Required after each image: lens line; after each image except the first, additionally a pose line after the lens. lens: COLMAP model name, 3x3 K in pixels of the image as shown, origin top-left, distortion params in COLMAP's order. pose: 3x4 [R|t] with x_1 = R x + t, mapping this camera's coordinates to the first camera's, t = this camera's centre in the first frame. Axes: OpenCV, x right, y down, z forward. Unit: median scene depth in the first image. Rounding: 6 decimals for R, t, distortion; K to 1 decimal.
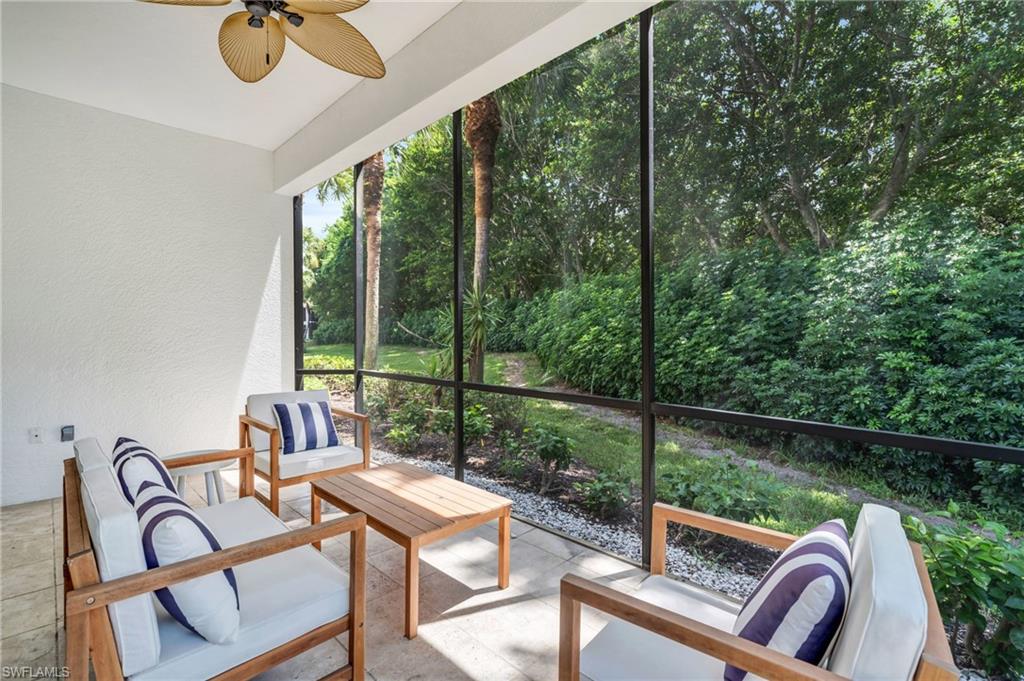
lens RADIAL K [[465.2, 0, 508.4], [0, 465.2, 339.8], [0, 0, 1]] dist [-0.004008, -0.000487]
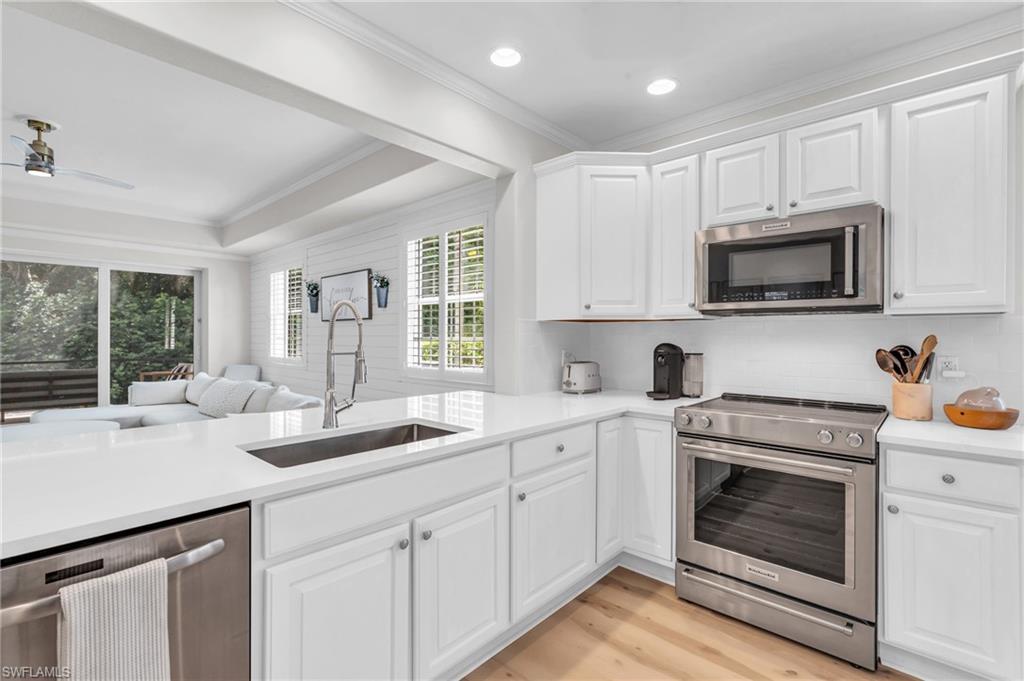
lens RADIAL K [[460.7, 0, 507.9], [0, 460.7, 338.7], [0, 0, 1]] dist [-0.004955, 0.000903]
pose [[-0.028085, -0.001336, 0.999605, -1.317669], [0.013665, 0.999905, 0.001720, 0.001680], [-0.999512, 0.013708, -0.028064, -0.793391]]
